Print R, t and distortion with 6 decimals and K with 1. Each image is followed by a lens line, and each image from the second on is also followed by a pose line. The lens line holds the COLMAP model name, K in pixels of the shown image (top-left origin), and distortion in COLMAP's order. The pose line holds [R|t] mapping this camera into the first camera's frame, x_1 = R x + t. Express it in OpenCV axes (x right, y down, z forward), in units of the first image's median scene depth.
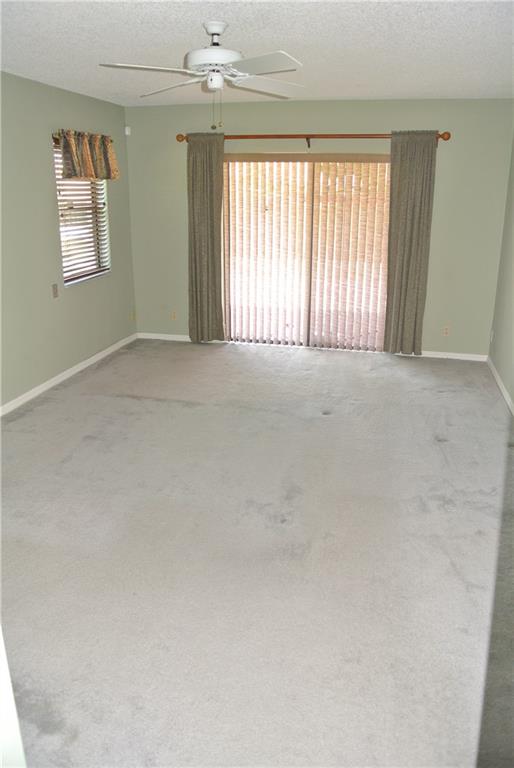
lens RADIAL K [[594.8, 0, 256.4], [0, 594.8, 379.6], [0, 0, 1]] dist [-0.084609, 0.033802]
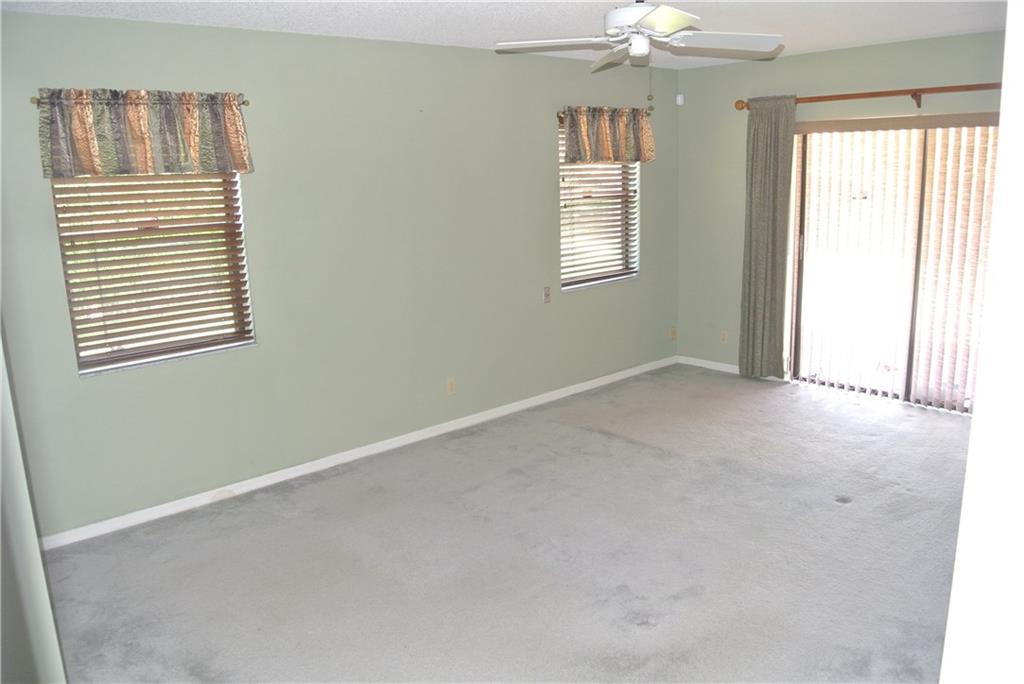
lens RADIAL K [[793.0, 0, 511.6], [0, 793.0, 347.8], [0, 0, 1]] dist [-0.084609, 0.033802]
pose [[0.824380, 0.093610, -0.558243, 0.224203], [-0.140590, 0.989188, -0.041741, -0.018773], [0.548300, 0.112893, 0.828627, 0.037410]]
